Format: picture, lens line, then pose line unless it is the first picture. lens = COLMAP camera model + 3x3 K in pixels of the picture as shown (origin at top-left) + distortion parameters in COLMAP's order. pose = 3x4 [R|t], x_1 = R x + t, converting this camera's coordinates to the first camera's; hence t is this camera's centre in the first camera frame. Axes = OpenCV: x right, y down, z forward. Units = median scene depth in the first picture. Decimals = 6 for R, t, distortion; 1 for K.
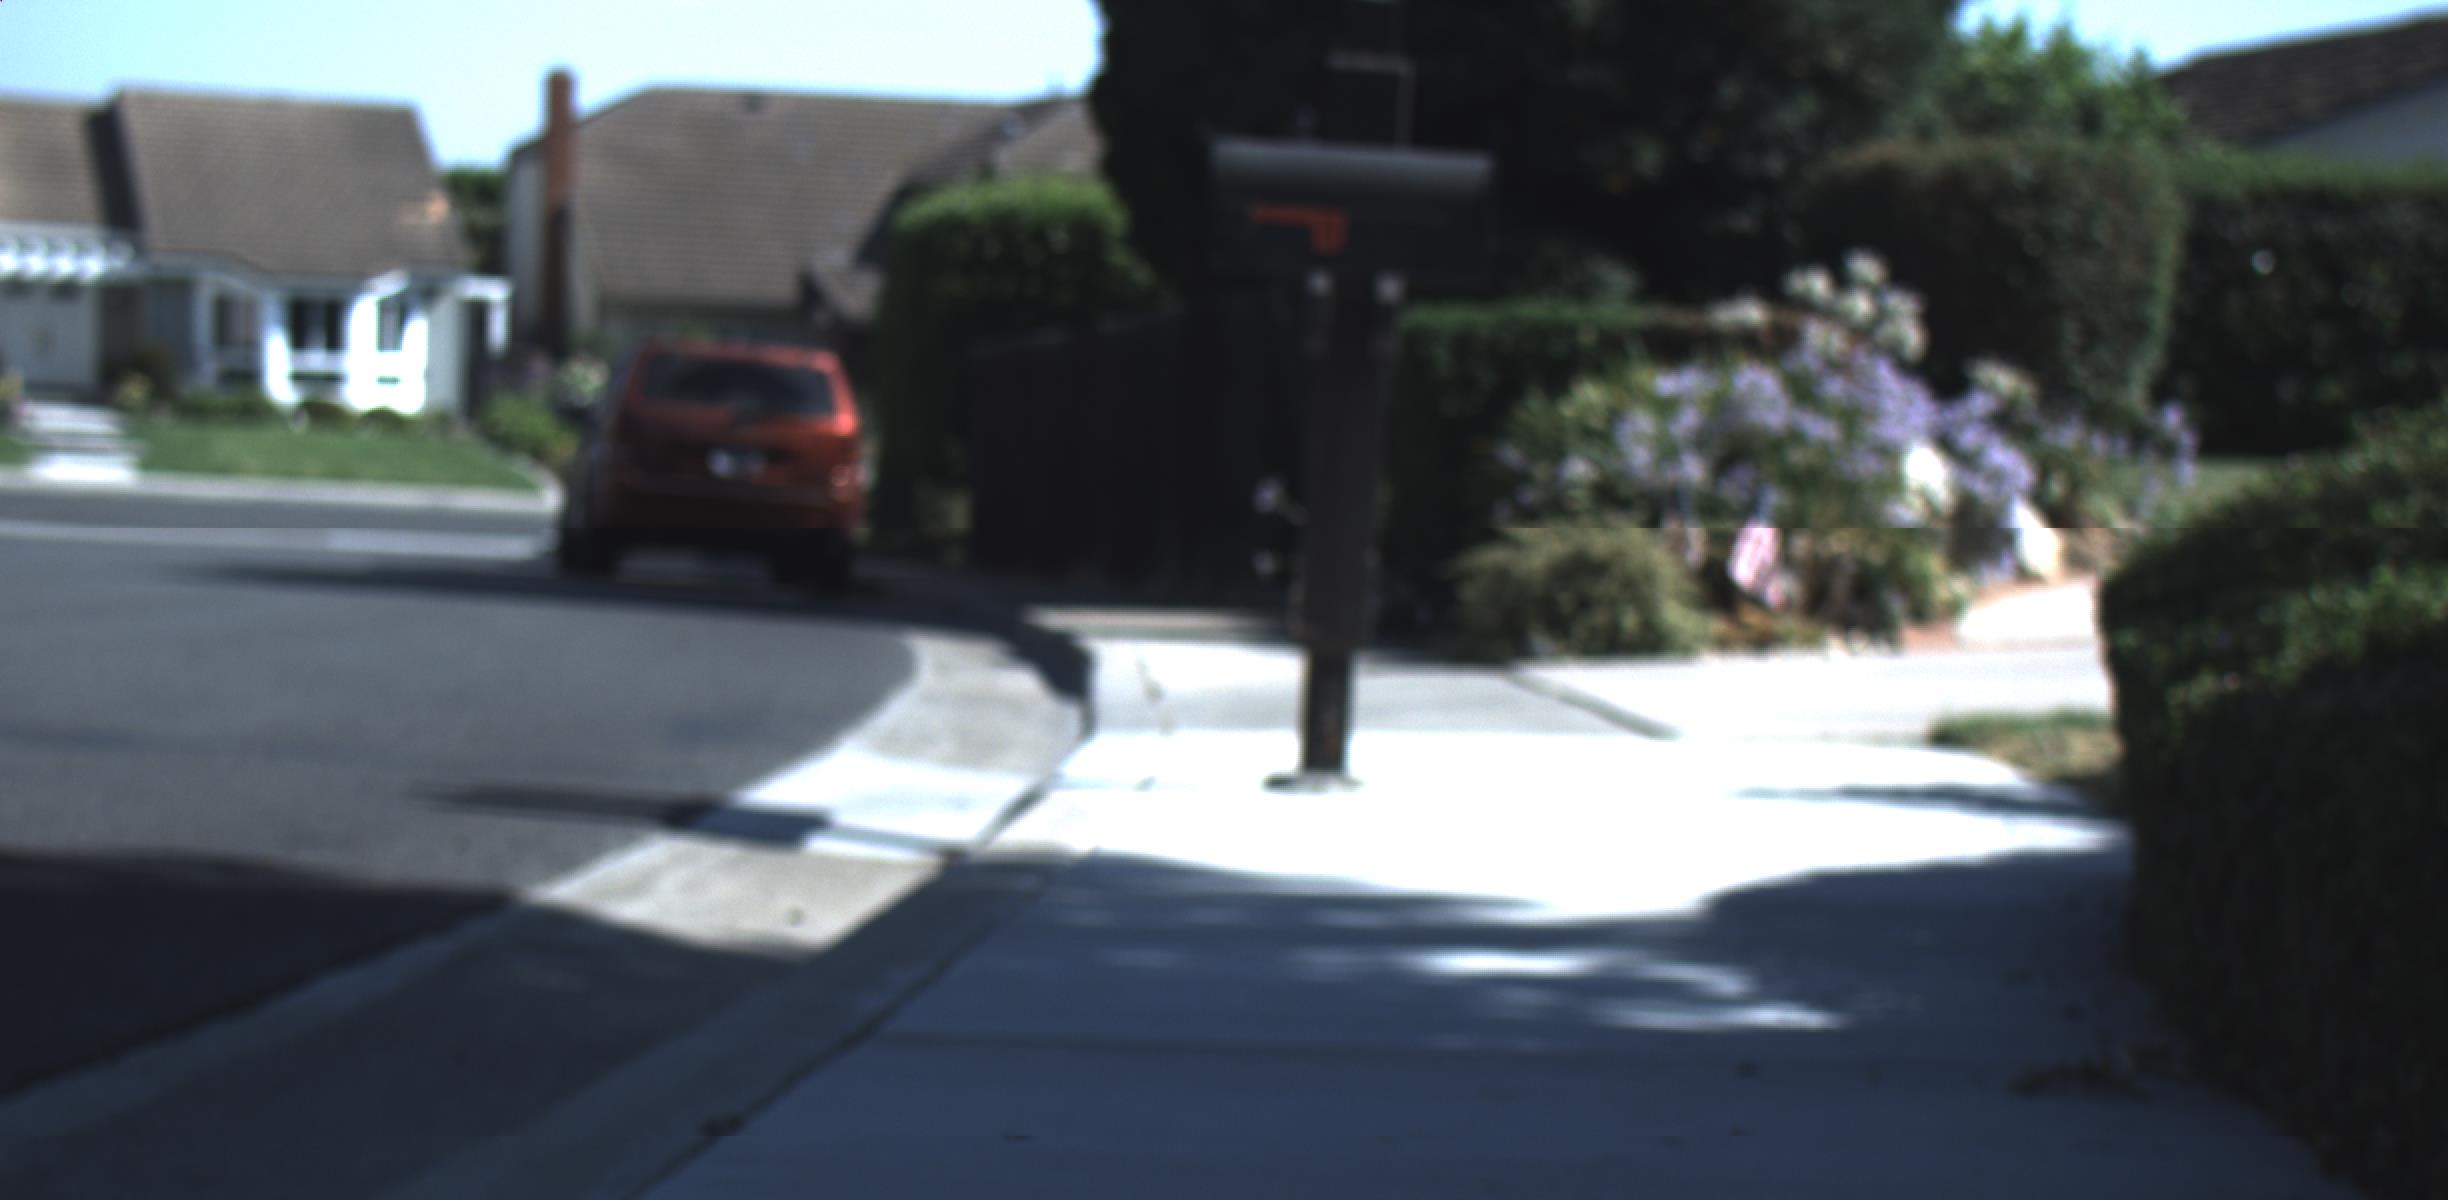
lens RADIAL K [[5003.9, 0, 1145.3], [0, 5003.9, 563.9], [0, 0, 1]] dist [0.020051, 0.000000]
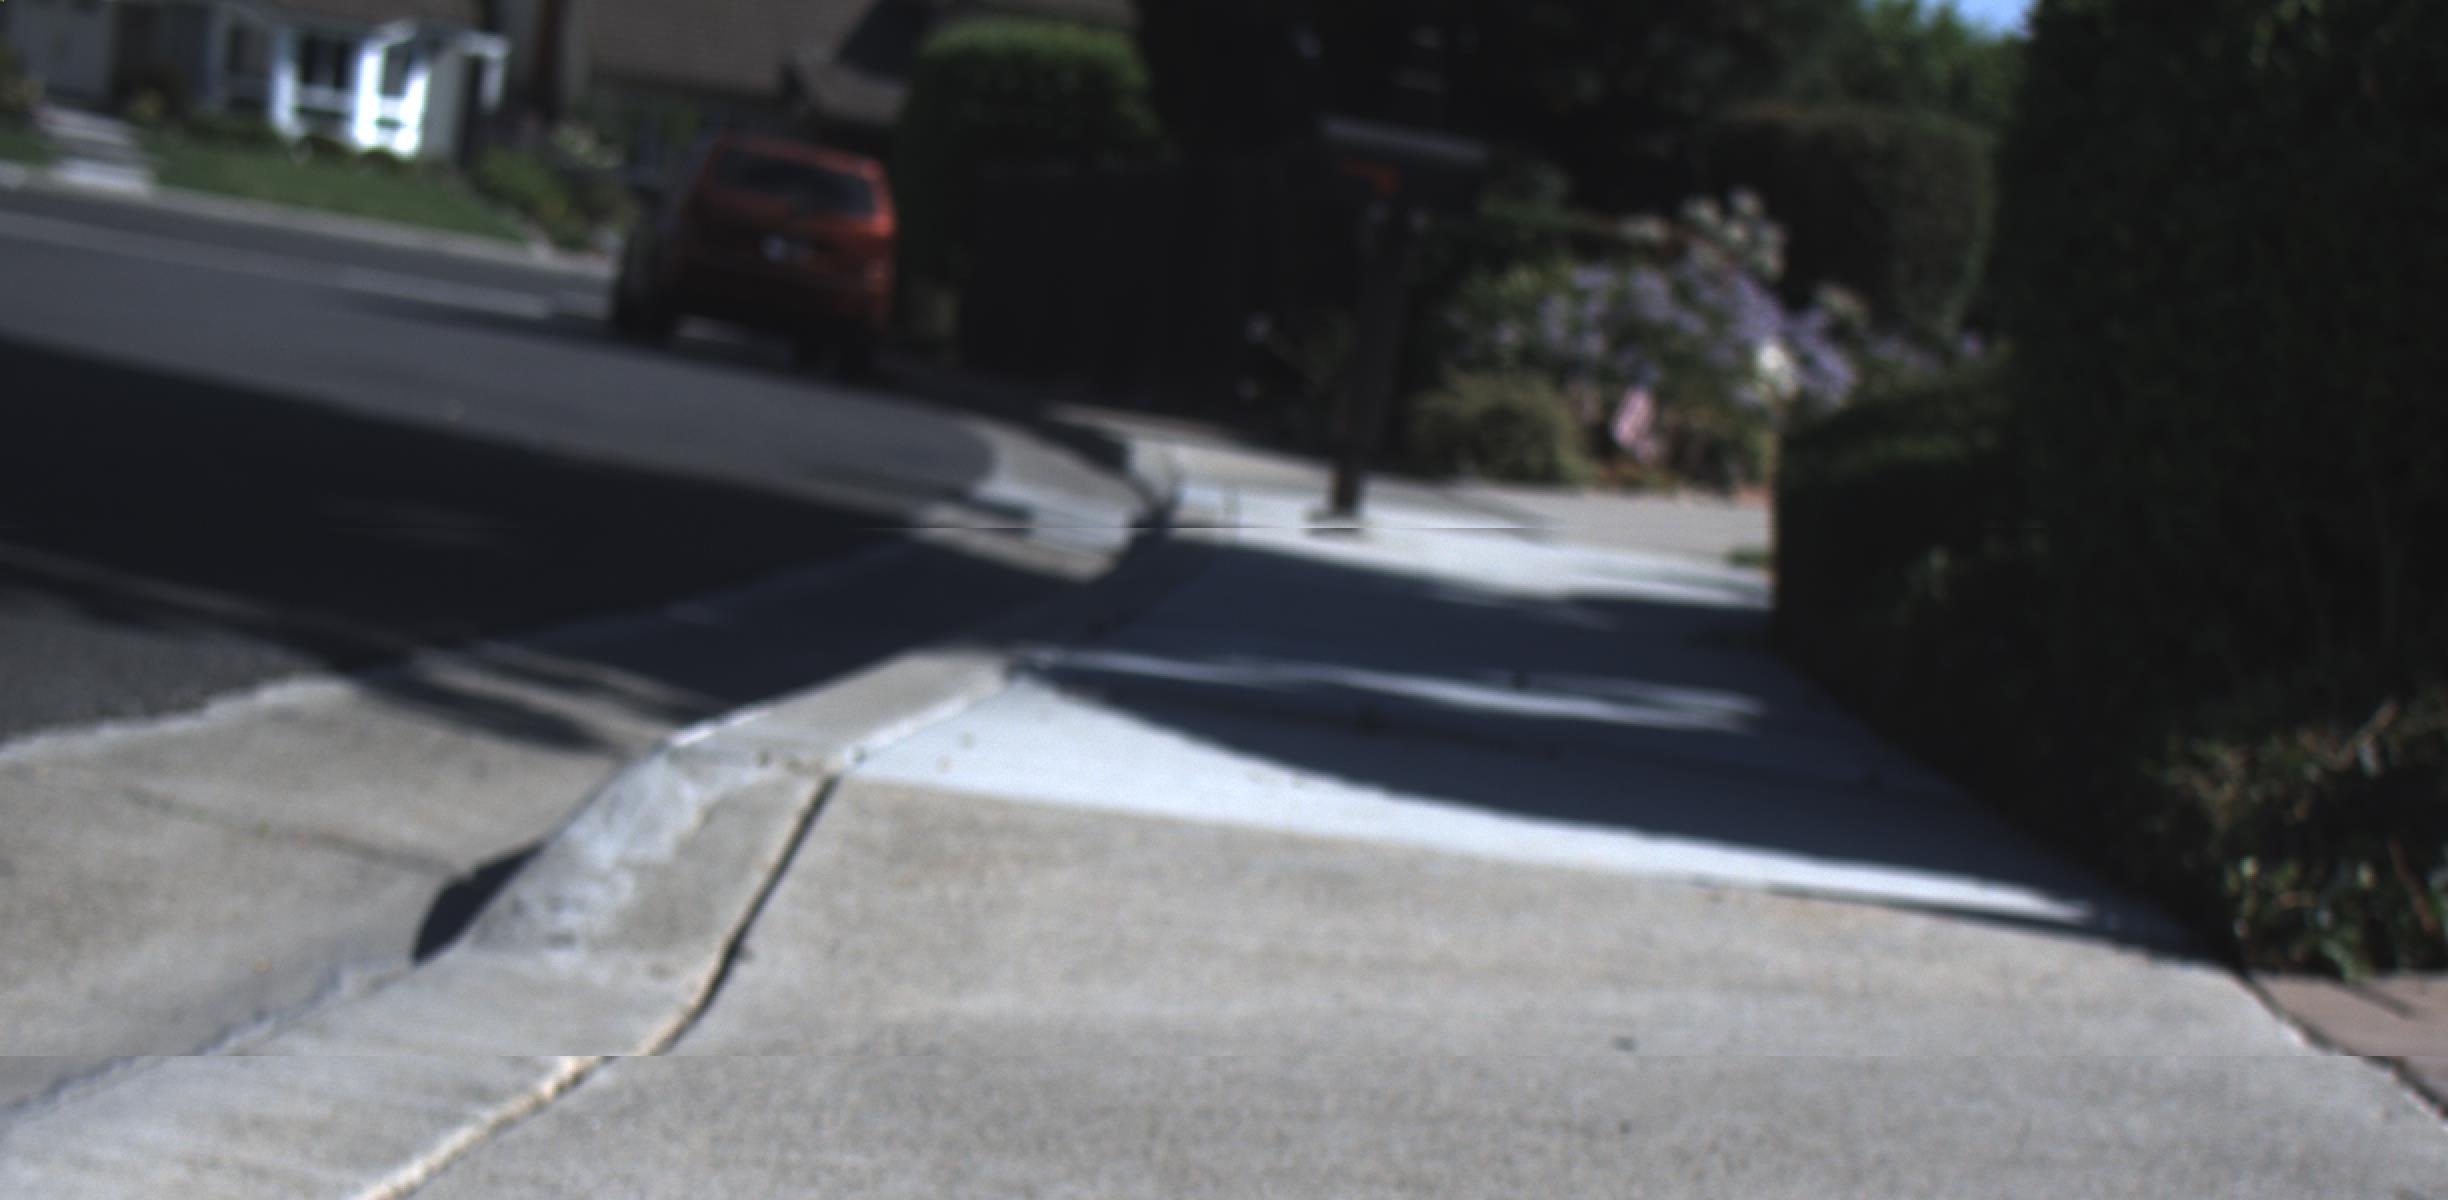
lens RADIAL K [[4997.6, 0, 1250.4], [0, 4997.6, 600.0], [0, 0, 1]] dist [0.015904, 0.000000]
pose [[0.993497, 0.104835, 0.044427, -0.022358], [-0.106658, 0.993456, 0.040864, 0.002465], [-0.039852, -0.045337, 0.998177, -0.217928]]
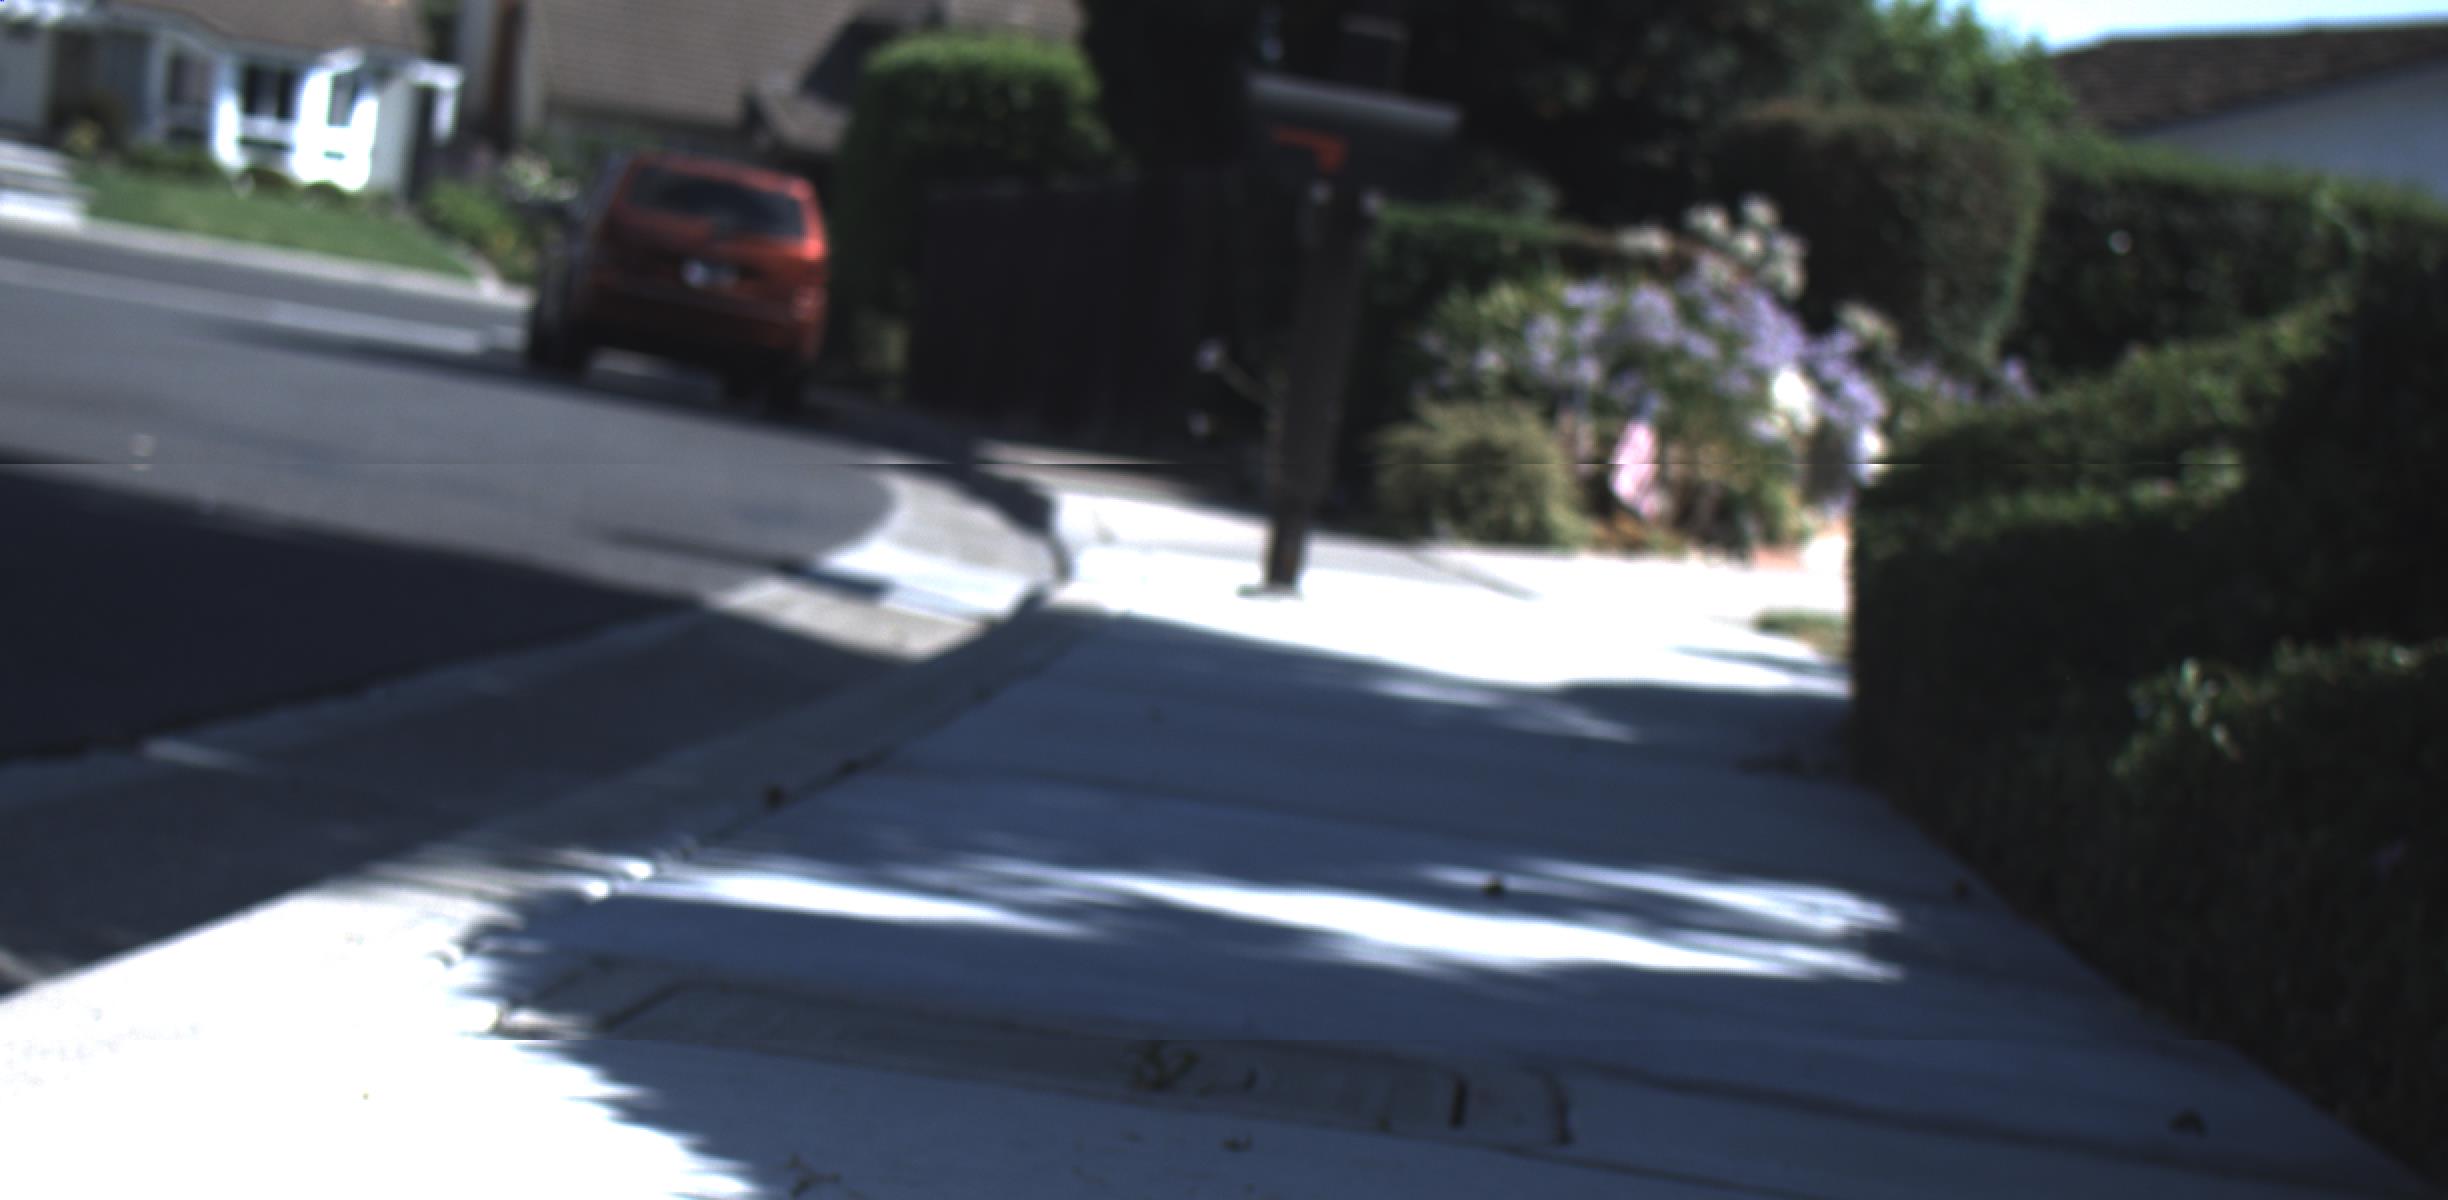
lens RADIAL K [[5003.9, 0, 1251.1], [0, 5003.9, 599.6], [0, 0, 1]] dist [0.020051, 0.000000]
pose [[0.993483, 0.104186, 0.046235, -0.010747], [-0.105721, 0.993878, 0.032099, 0.003070], [-0.042607, -0.036778, 0.998415, -0.101986]]
